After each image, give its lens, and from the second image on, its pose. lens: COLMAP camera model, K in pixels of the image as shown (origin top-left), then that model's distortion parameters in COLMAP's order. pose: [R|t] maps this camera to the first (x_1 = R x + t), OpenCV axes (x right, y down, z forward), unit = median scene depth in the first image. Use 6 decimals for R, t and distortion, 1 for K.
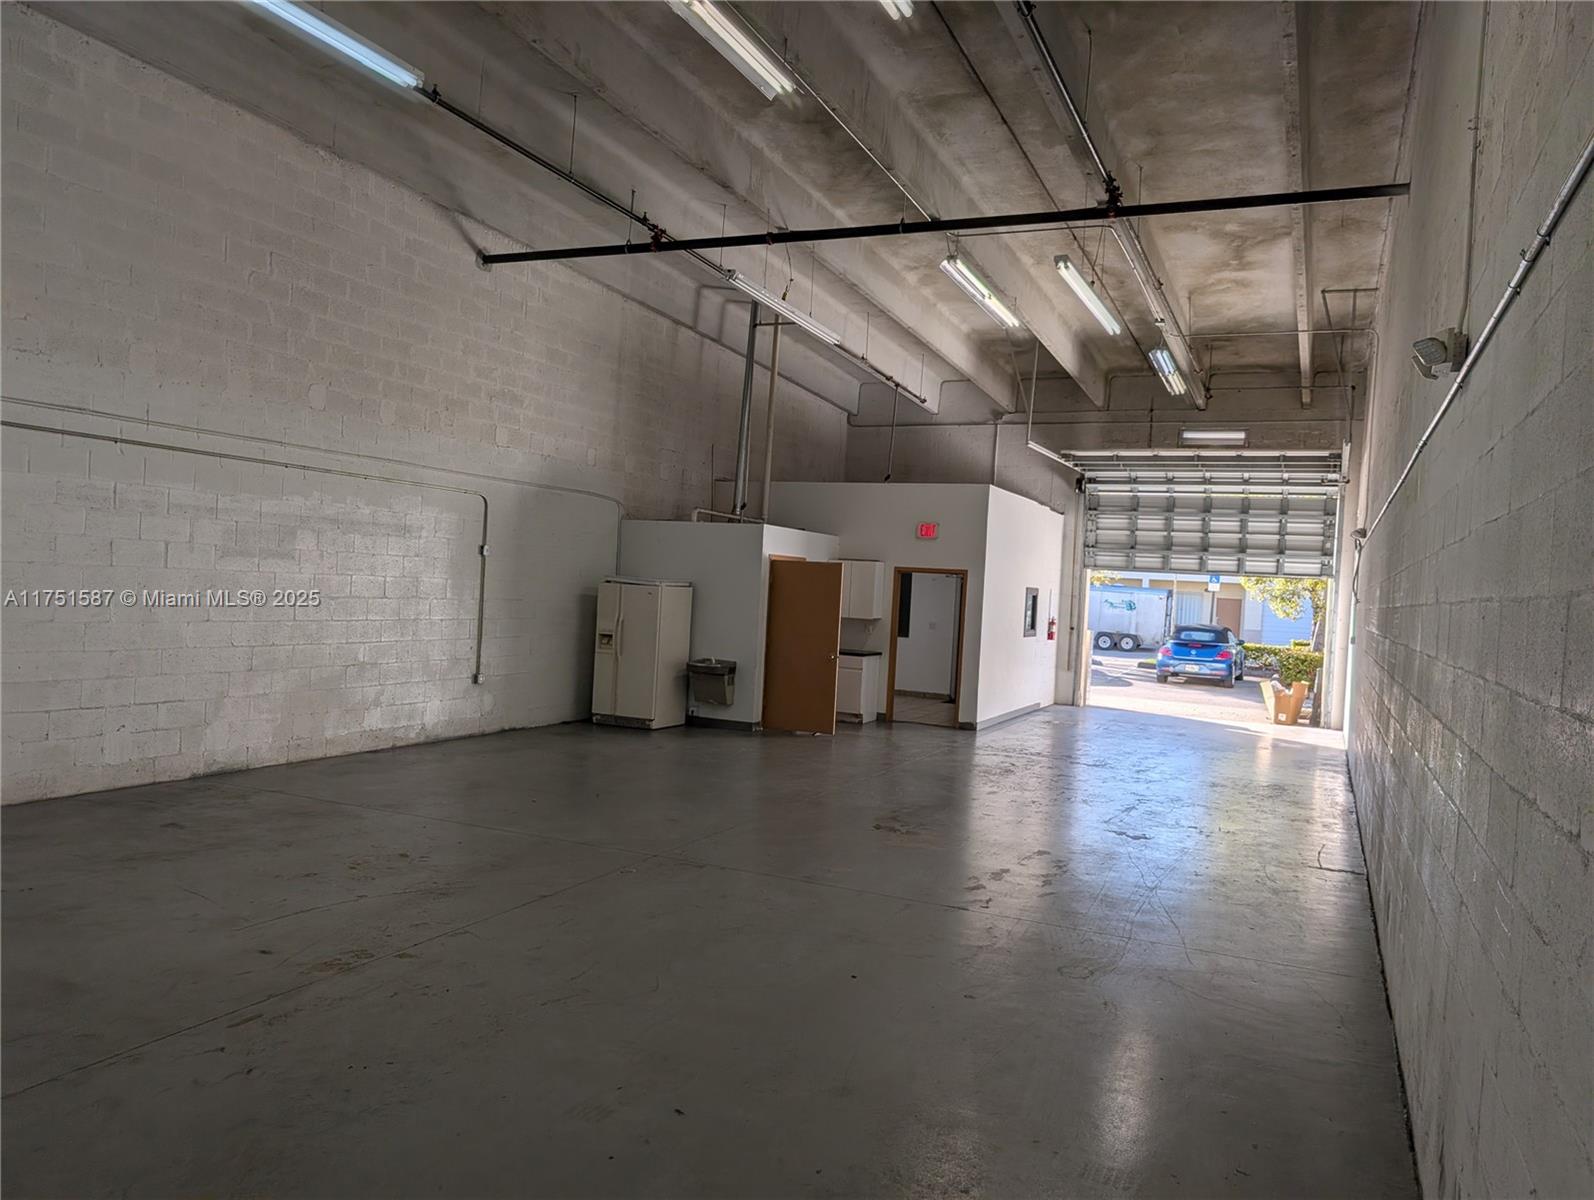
lens RADIAL K [[1140.9, 0, 836.9], [0, 1140.9, 663.2], [0, 0, 1]] dist [-0.075003, 0.038552]
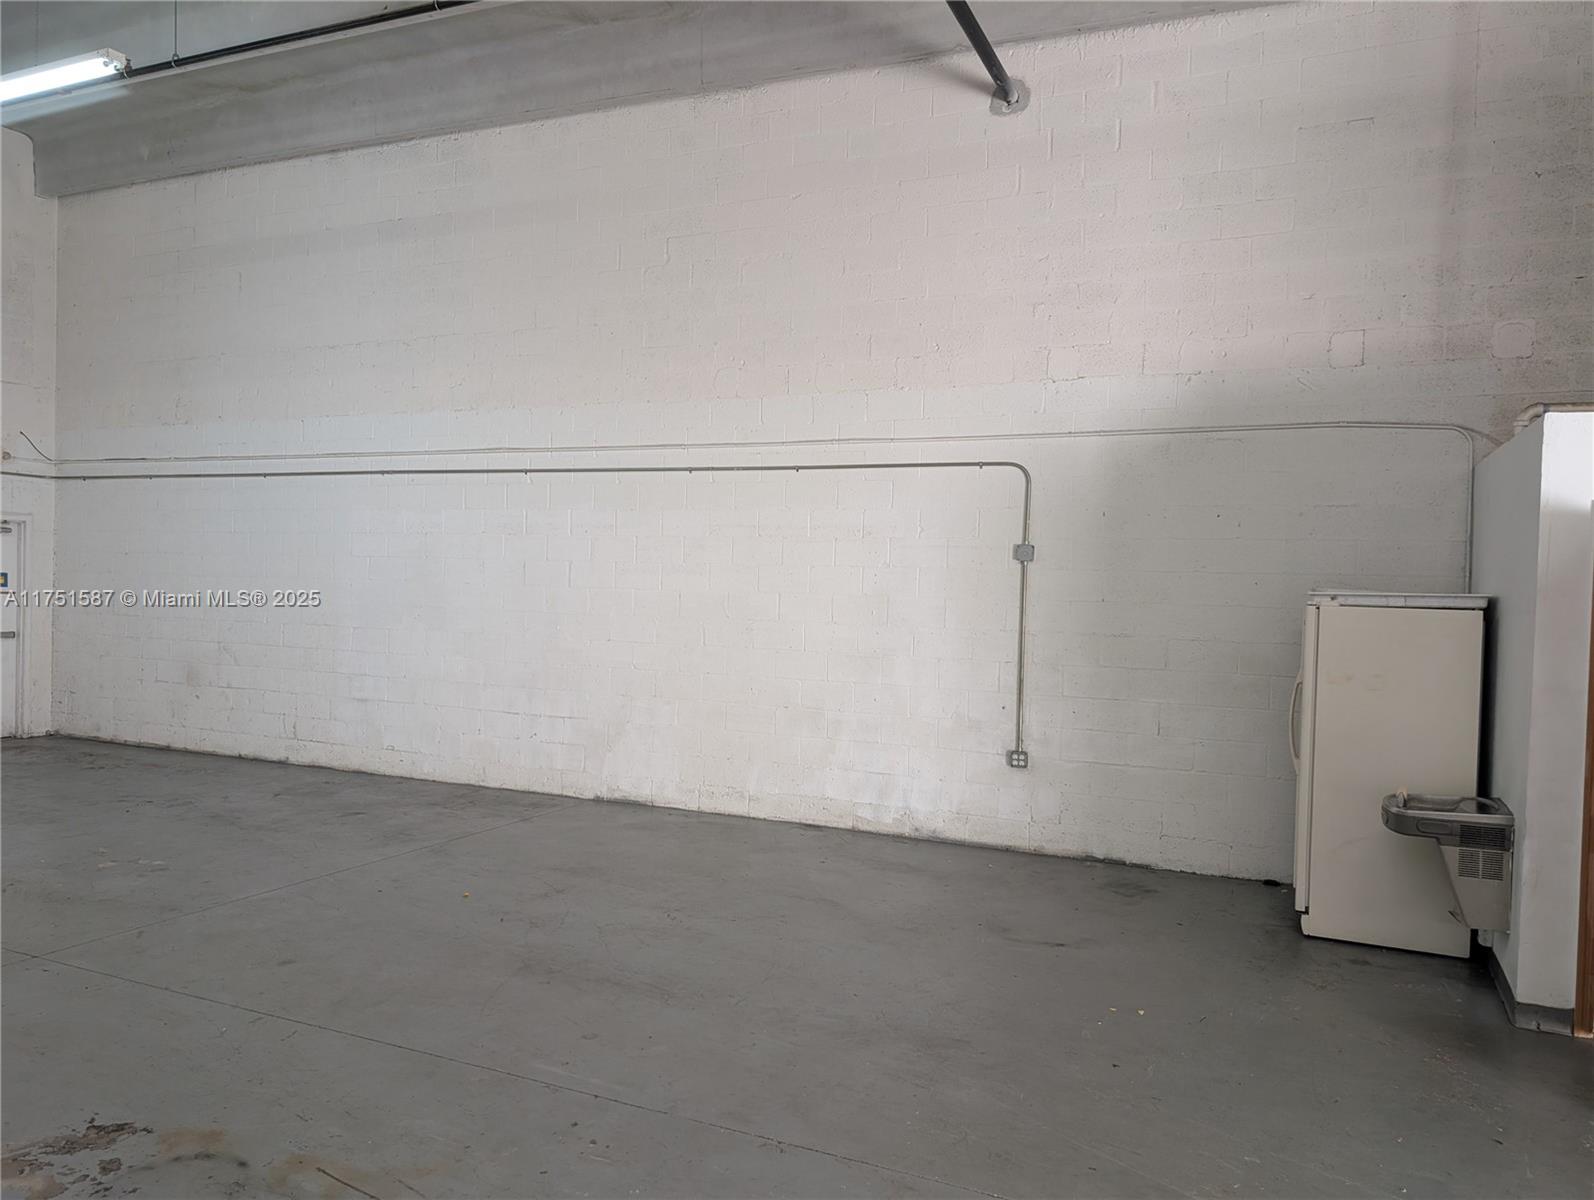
lens RADIAL K [[1129.7, 0, 728.7], [0, 1129.7, 601.1], [0, 0, 1]] dist [0.020610, -0.000176]
pose [[-0.036020, -0.031611, -0.998851, 0.263690], [-0.091000, 0.995451, -0.028222, -0.033915], [0.995199, 0.089879, -0.038732, 0.722182]]
